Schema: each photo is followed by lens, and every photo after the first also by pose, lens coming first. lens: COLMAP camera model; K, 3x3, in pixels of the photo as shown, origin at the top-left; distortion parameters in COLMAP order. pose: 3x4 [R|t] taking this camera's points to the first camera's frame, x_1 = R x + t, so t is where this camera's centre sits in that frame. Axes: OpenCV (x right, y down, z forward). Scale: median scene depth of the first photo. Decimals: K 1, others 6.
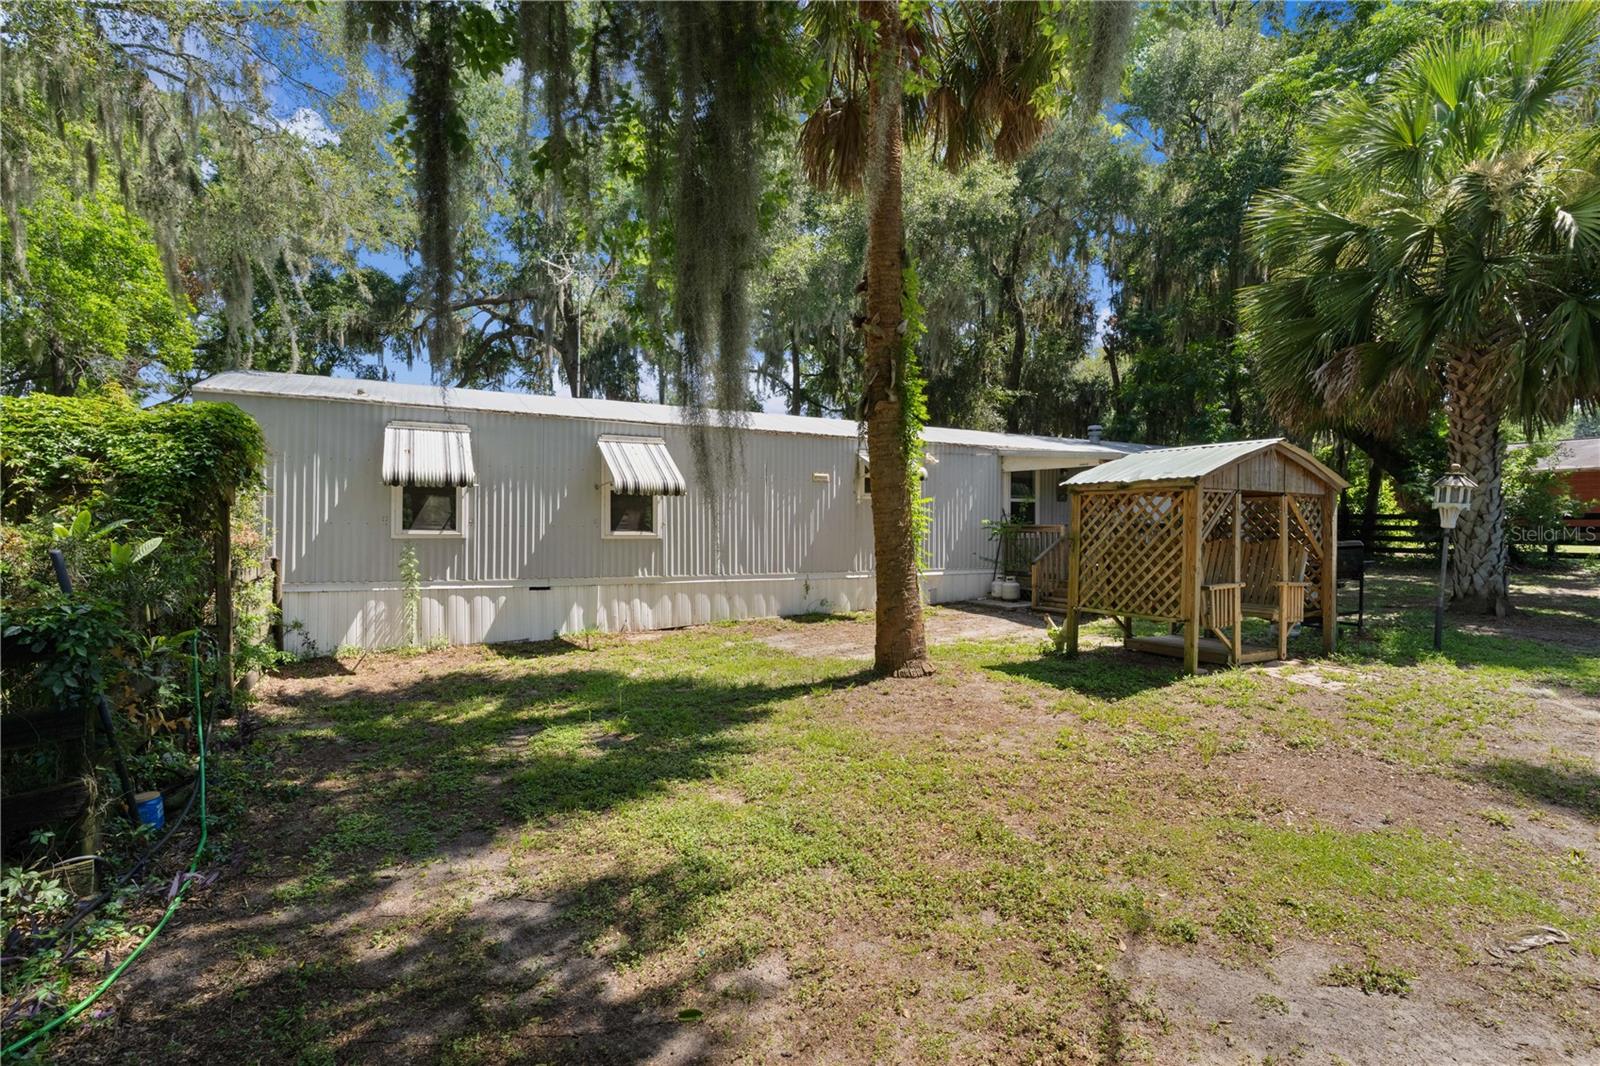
lens RADIAL K [[778.6, 0, 800.3], [0, 778.6, 530.6], [0, 0, 1]] dist [0.001021, 0.000078]
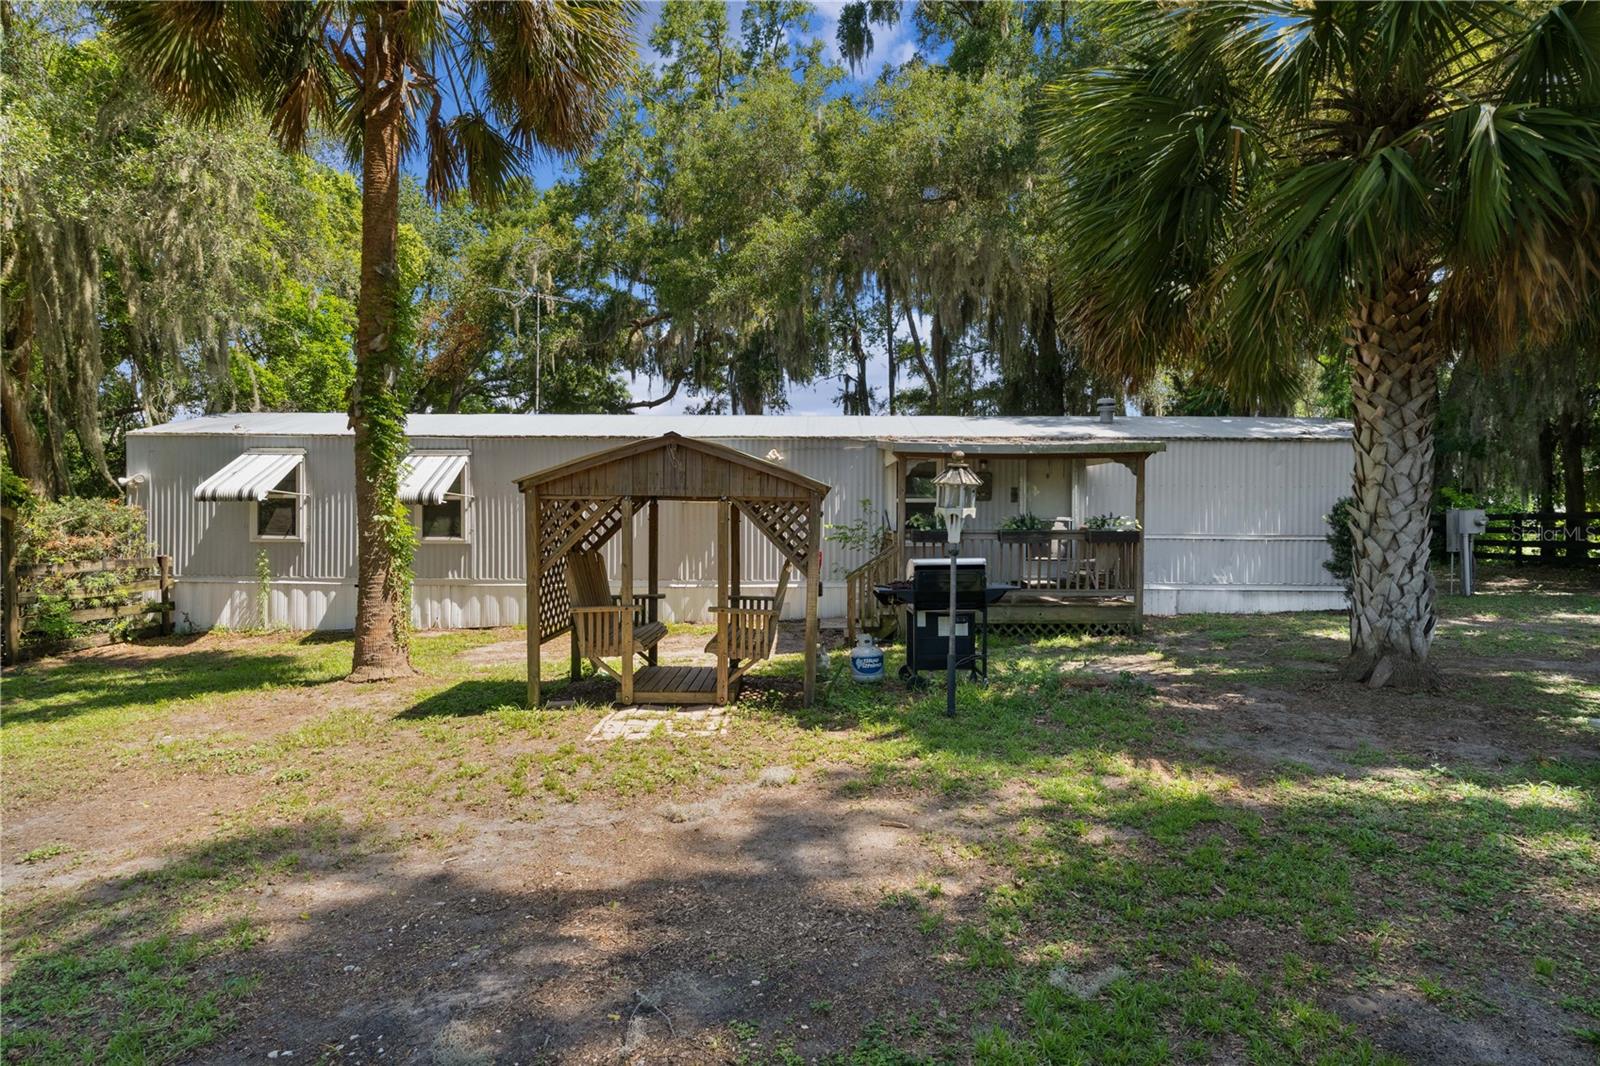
lens RADIAL K [[862.5, 0, 800.3], [0, 862.5, 531.7], [0, 0, 1]] dist [-0.001813, -0.000109]
pose [[0.872000, 0.003691, -0.489492, 0.897702], [-0.002229, 0.999991, 0.003569, -0.012996], [0.489501, -0.002021, 0.872001, 0.211083]]
